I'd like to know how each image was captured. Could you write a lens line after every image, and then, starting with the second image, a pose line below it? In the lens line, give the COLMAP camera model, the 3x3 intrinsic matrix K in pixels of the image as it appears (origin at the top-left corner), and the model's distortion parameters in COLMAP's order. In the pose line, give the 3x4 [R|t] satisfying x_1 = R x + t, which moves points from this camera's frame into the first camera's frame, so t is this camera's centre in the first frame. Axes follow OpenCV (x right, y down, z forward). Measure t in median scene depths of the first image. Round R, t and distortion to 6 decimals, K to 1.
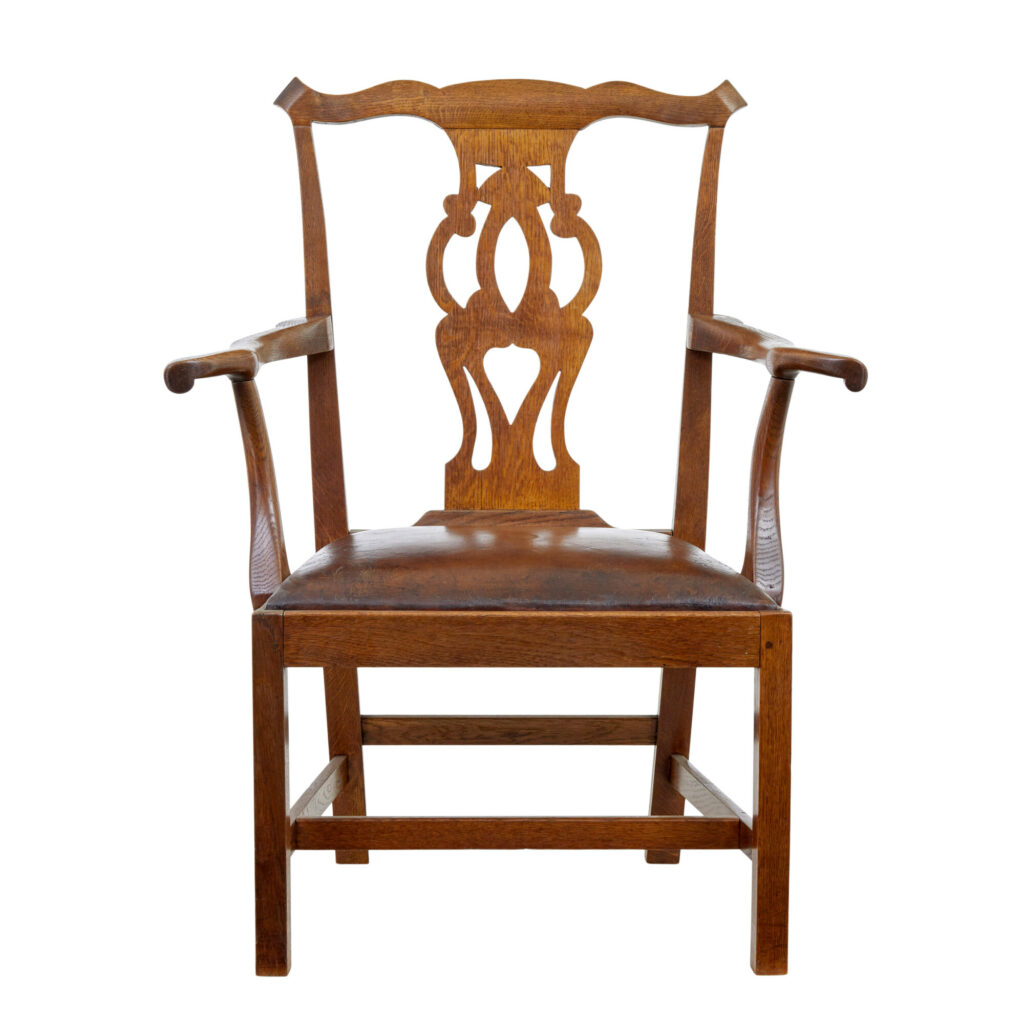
lens RADIAL K [[2655.7, 0, 510.4], [0, 2655.7, 511.1], [0, 0, 1]] dist [0.004301, 0.000000]
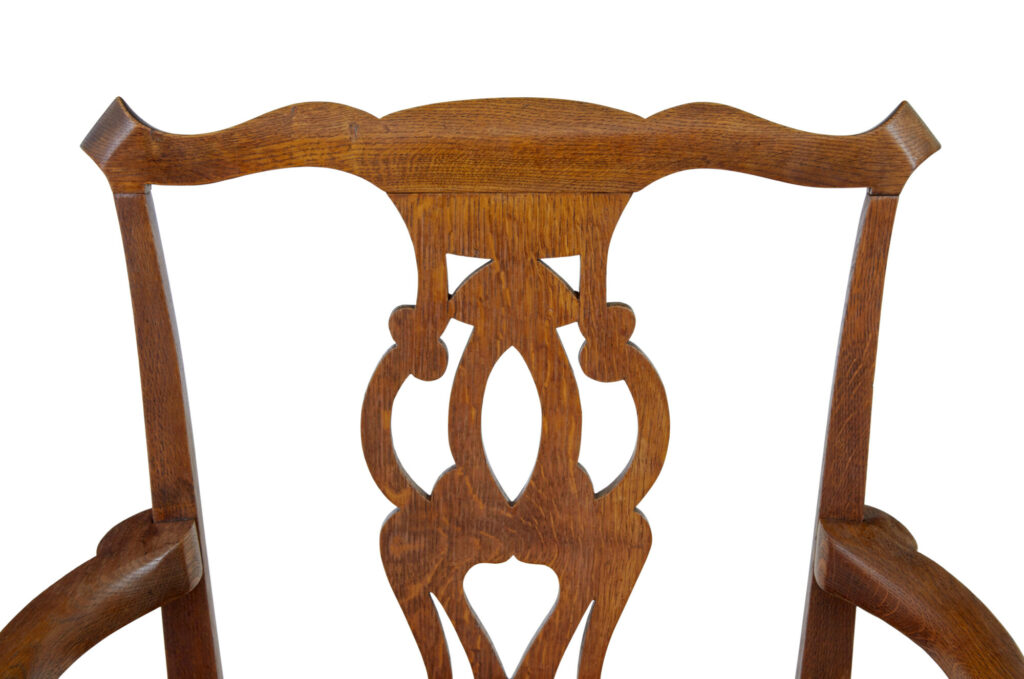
lens RADIAL K [[1809.5, 0, 511.7], [0, 1809.5, 344.0], [0, 0, 1]] dist [-0.036798, 0.000000]
pose [[0.999338, 0.007932, -0.035518, 0.014357], [0.000689, 0.971661, 0.236379, -0.202028], [0.036386, -0.236247, 0.971012, 0.626902]]
